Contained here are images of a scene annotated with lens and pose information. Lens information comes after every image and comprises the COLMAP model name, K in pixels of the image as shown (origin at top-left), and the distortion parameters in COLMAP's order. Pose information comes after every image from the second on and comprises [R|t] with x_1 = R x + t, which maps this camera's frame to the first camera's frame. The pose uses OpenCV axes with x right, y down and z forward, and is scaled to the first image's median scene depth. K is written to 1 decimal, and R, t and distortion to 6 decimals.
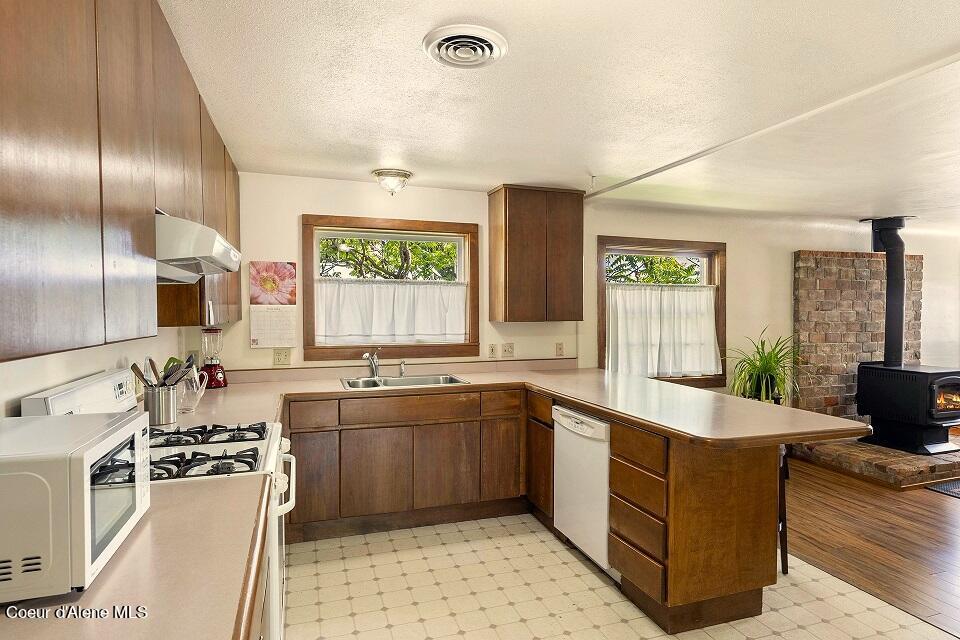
lens RADIAL K [[527.9, 0, 480.9], [0, 527.9, 331.2], [0, 0, 1]] dist [-0.000811, 0.000395]
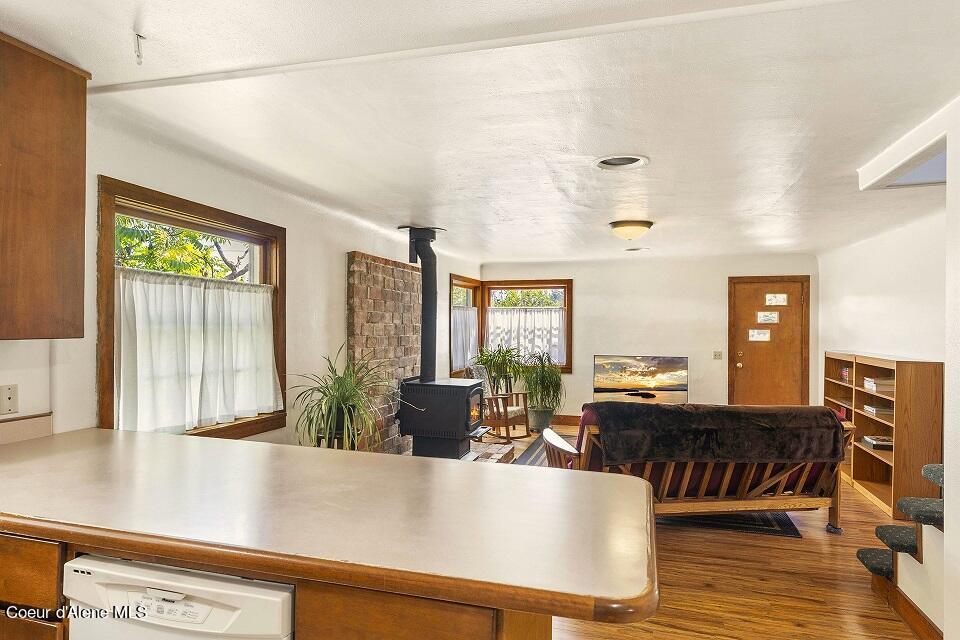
lens RADIAL K [[567.3, 0, 480.0], [0, 567.3, 320.0], [0, 0, 1]] dist [0.001906, 0.000144]
pose [[0.577637, 0.016340, 0.816130, -0.018667], [0.020536, 0.999192, -0.034540, -0.008688], [-0.816036, 0.036712, 0.576835, 0.346621]]
